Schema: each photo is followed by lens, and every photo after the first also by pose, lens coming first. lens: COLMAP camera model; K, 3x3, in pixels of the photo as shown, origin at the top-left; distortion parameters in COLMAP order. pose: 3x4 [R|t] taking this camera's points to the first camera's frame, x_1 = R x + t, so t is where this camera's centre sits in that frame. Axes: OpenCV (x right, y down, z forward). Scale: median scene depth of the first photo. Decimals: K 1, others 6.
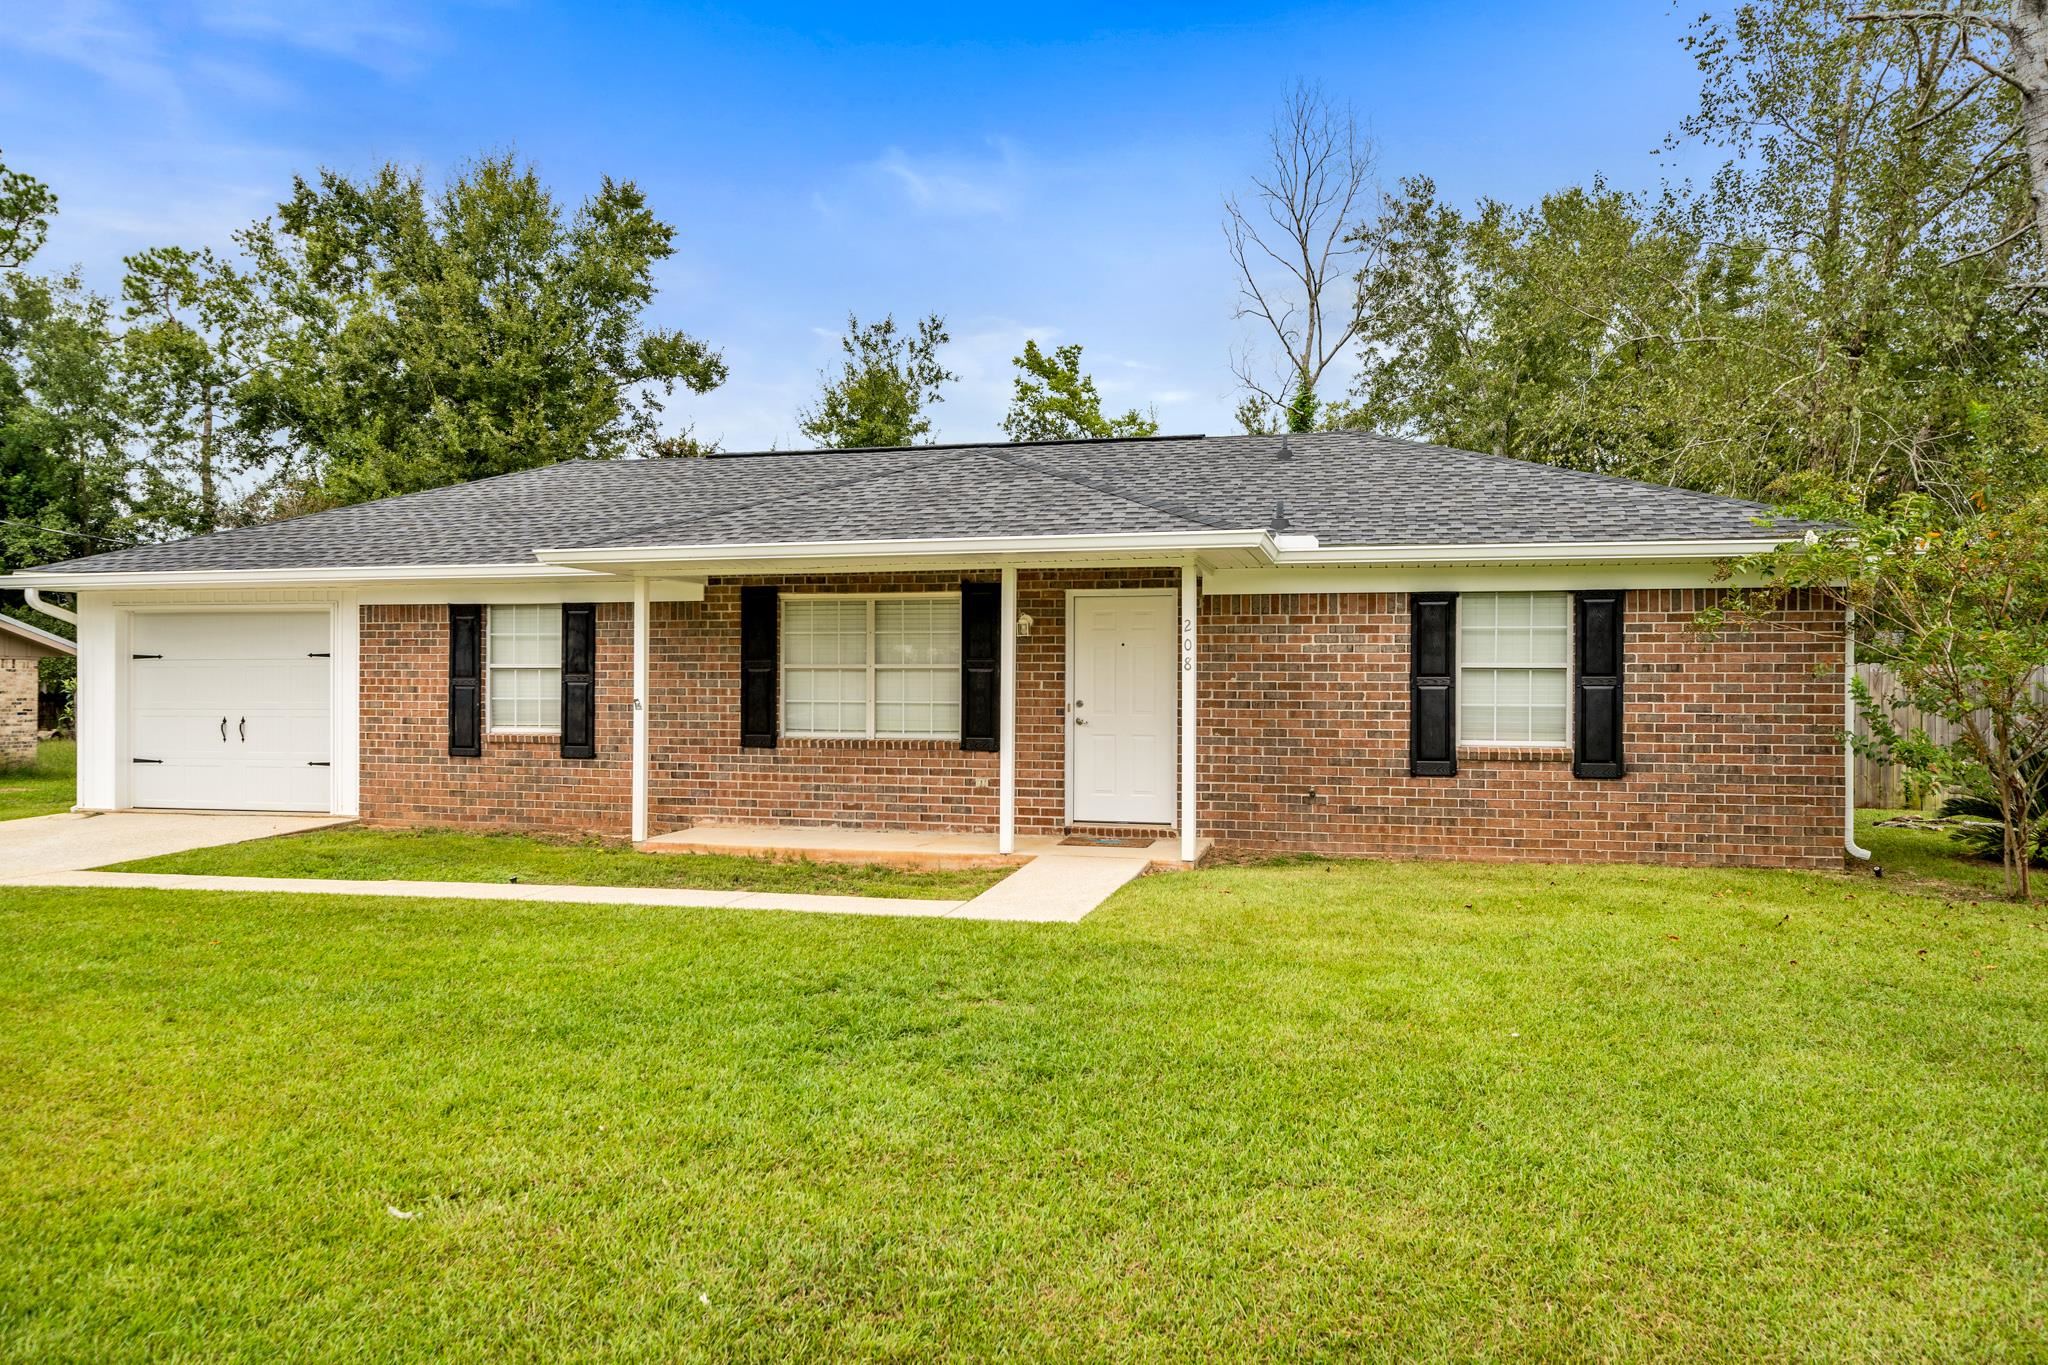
lens RADIAL K [[1333.3, 0, 1010.3], [0, 1333.3, 688.7], [0, 0, 1]] dist [-0.005061, 0.001253]
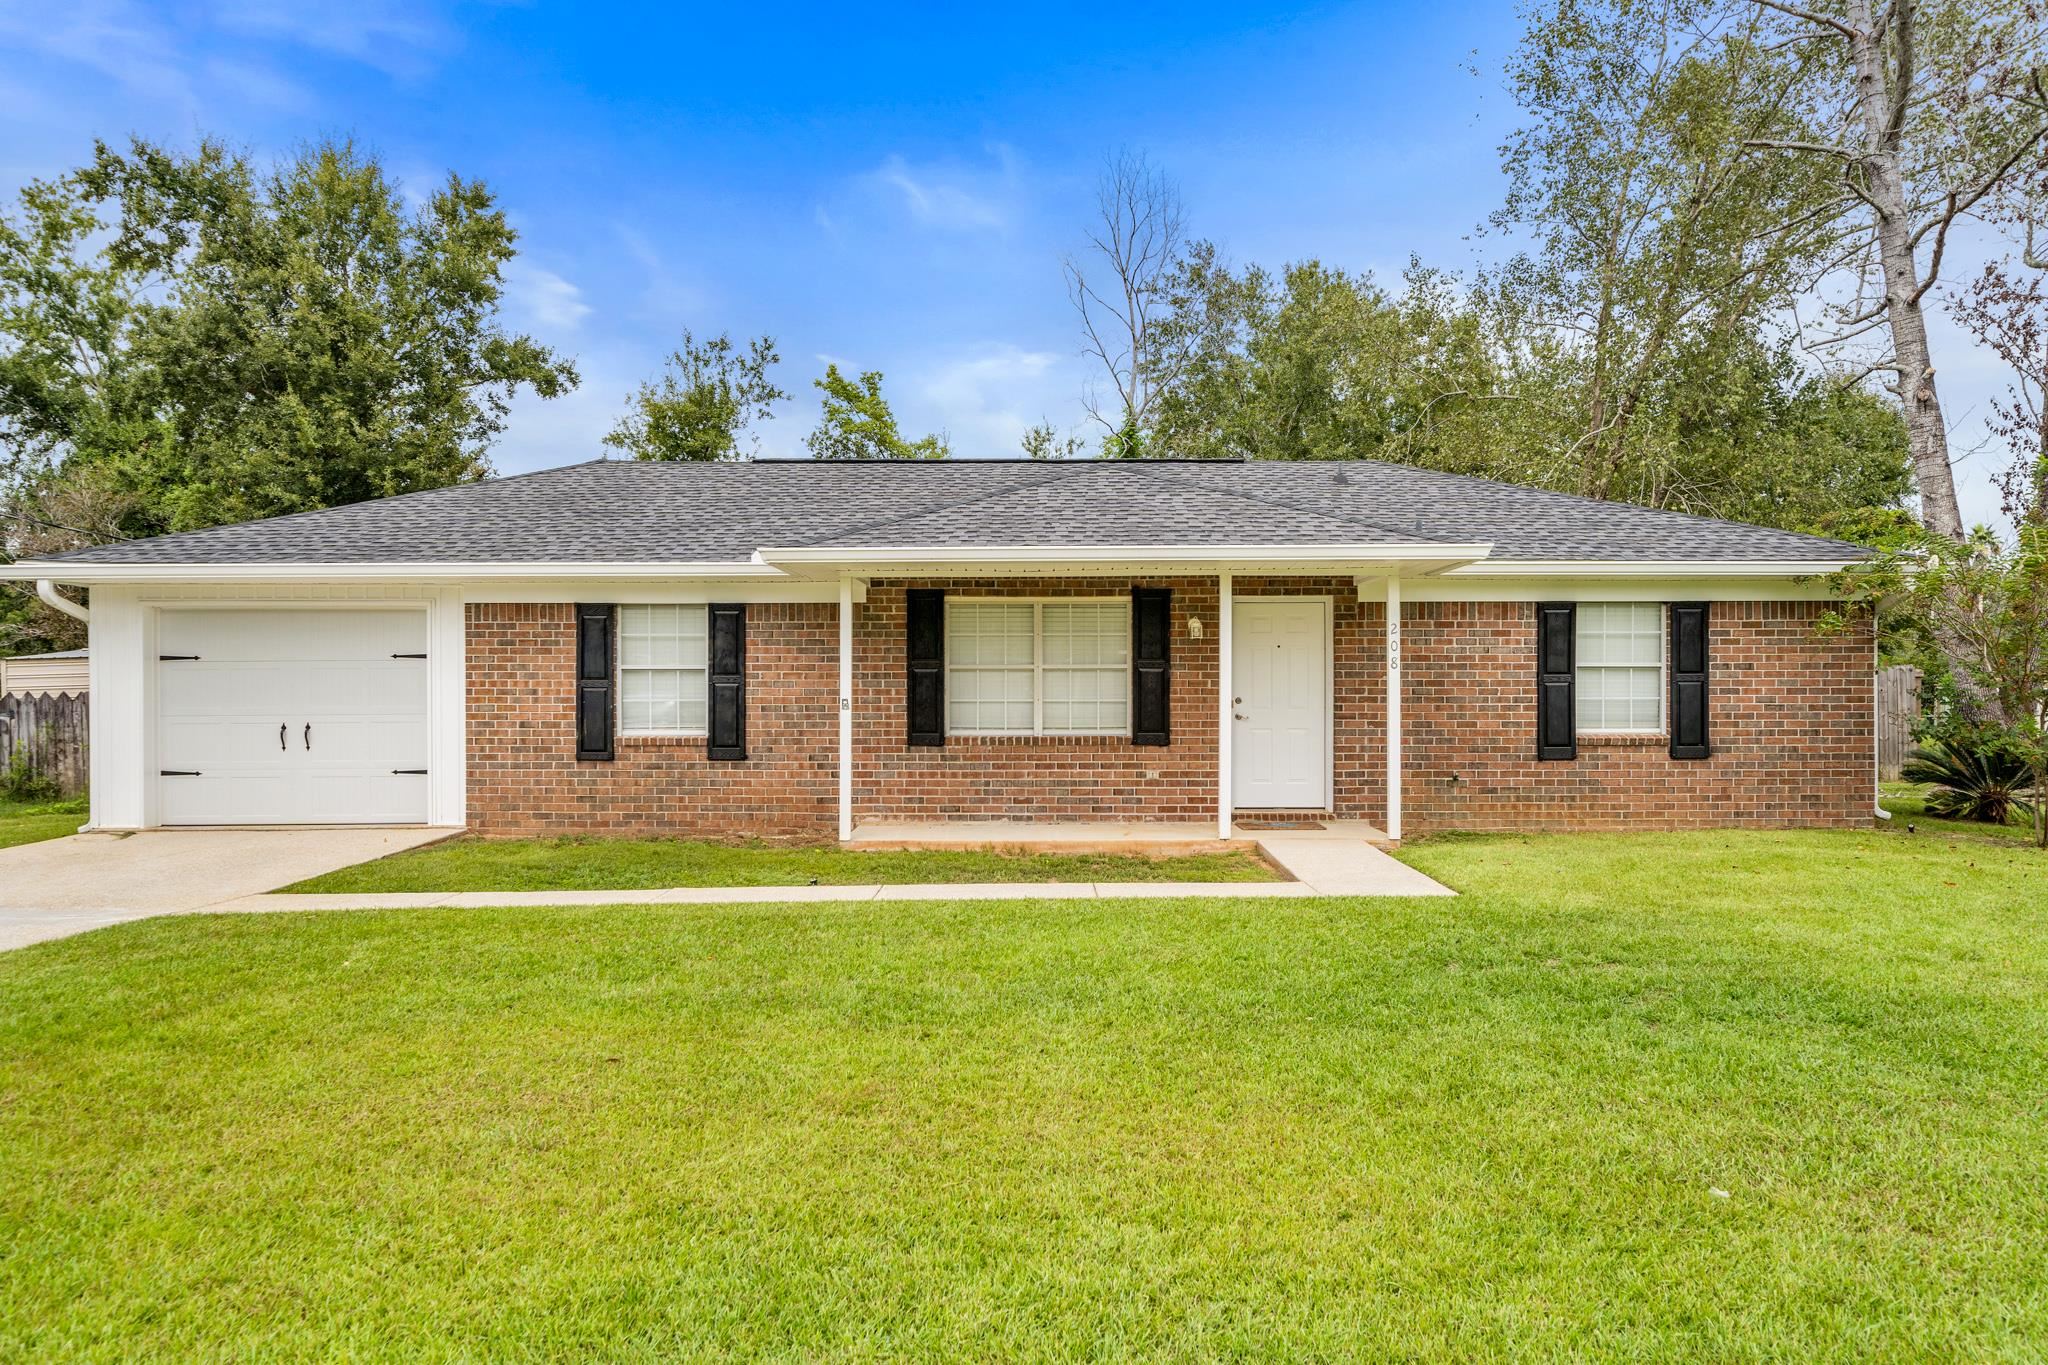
lens RADIAL K [[1225.4, 0, 1104.7], [0, 1225.4, 688.6], [0, 0, 1]] dist [-0.002969, 0.000355]
pose [[0.970208, -0.005417, 0.242213, -0.271173], [0.006227, 0.999977, -0.002580, 0.003099], [-0.242193, 0.004011, 0.970220, 0.047716]]
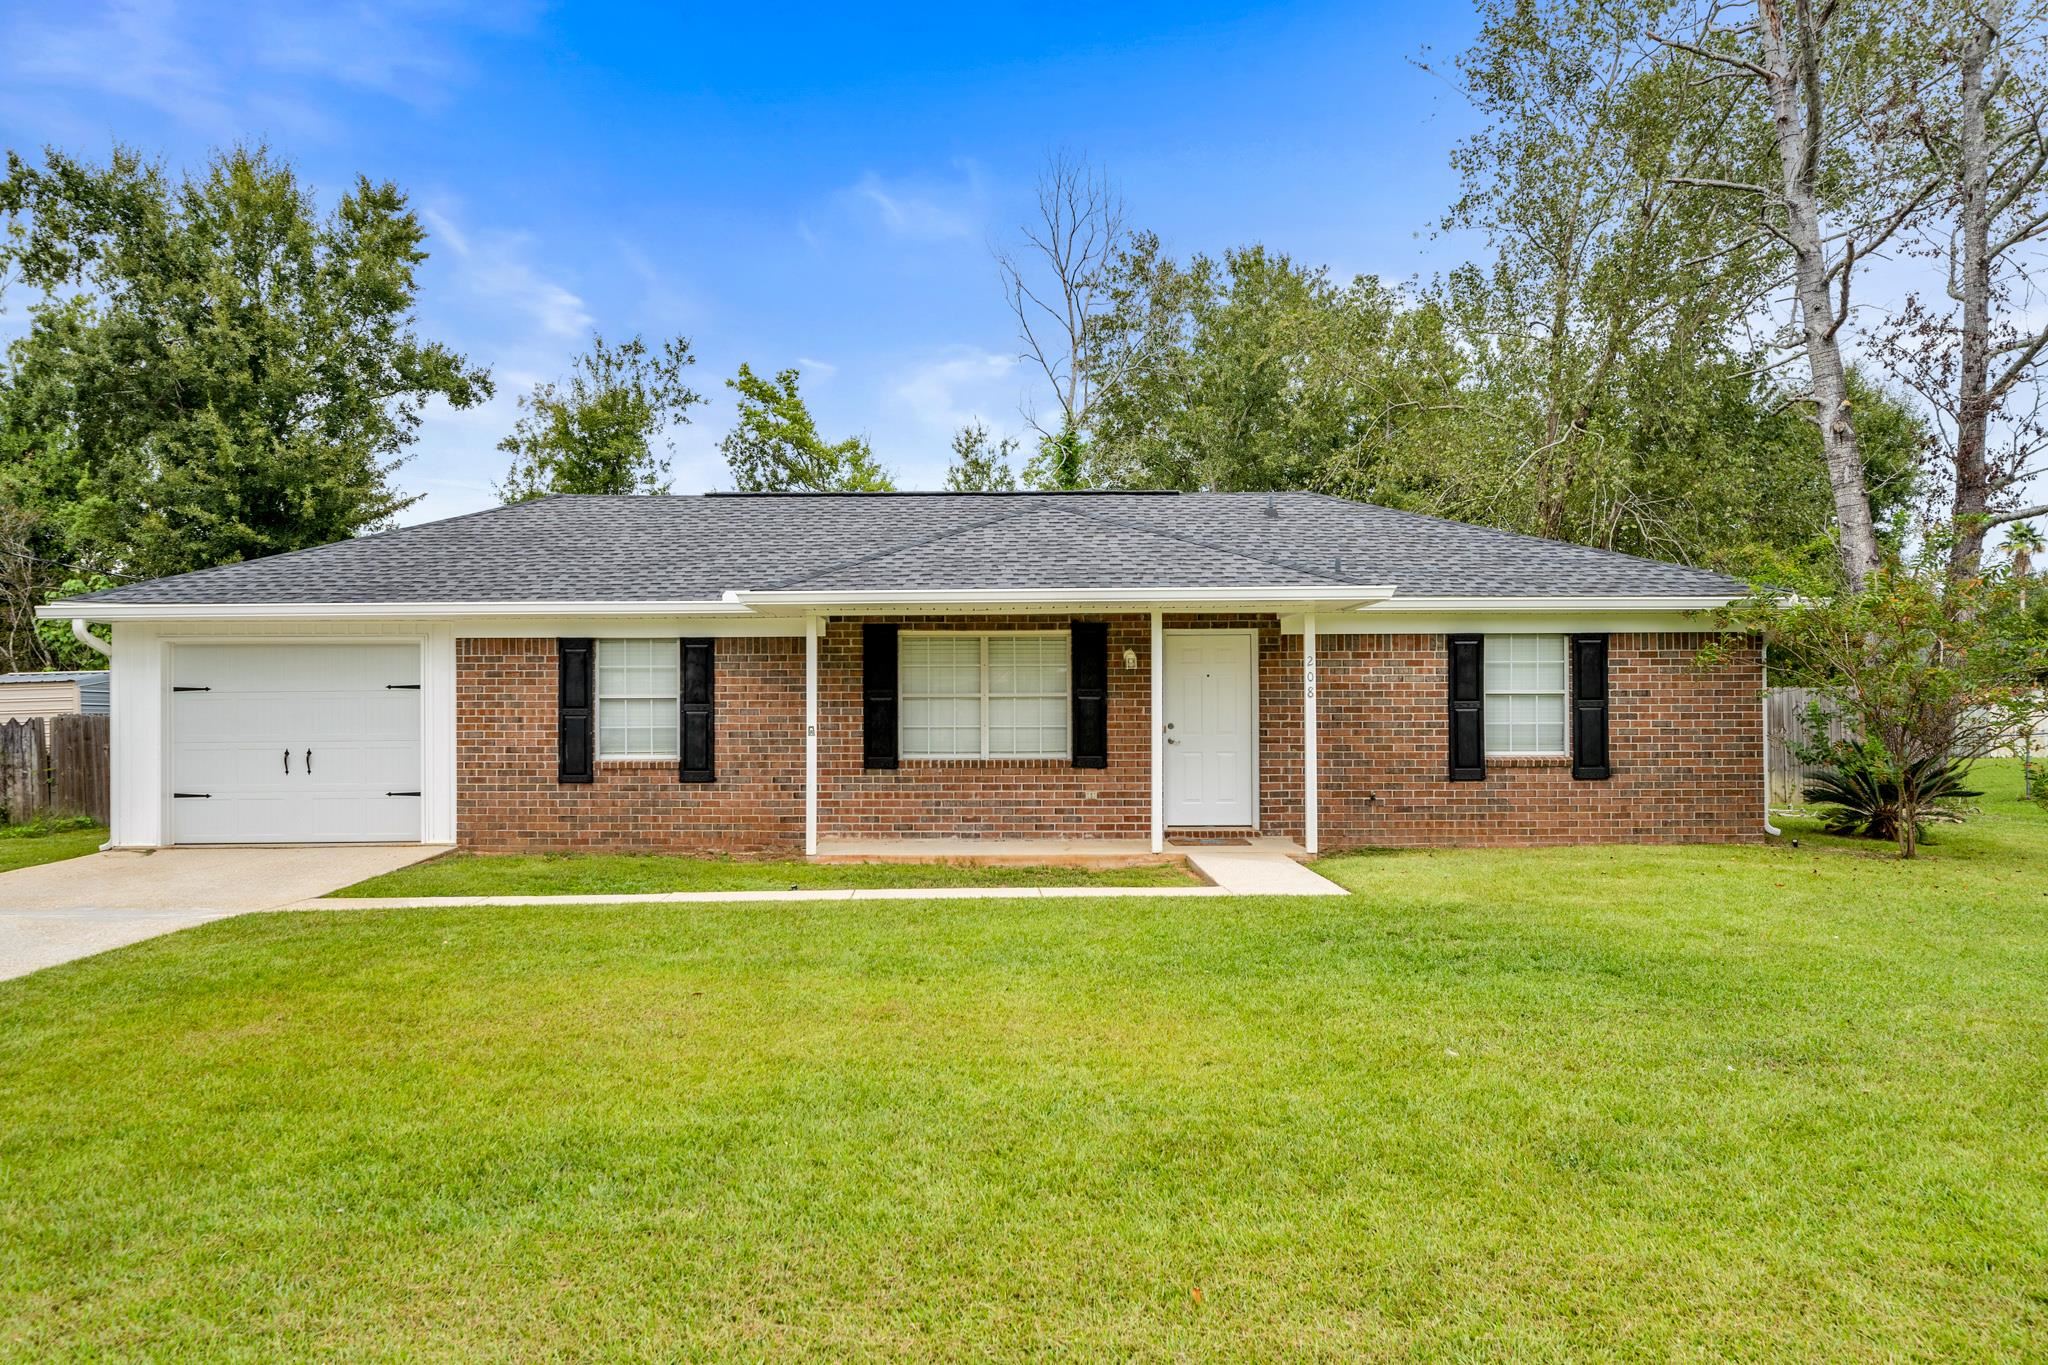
lens RADIAL K [[1333.3, 0, 1024.2], [0, 1333.3, 692.3], [0, 0, 1]] dist [-0.005061, 0.001253]
pose [[0.973351, -0.005119, 0.229265, -0.312507], [0.008805, 0.999848, -0.015061, -0.001751], [-0.229153, 0.016678, 0.973248, -0.103843]]
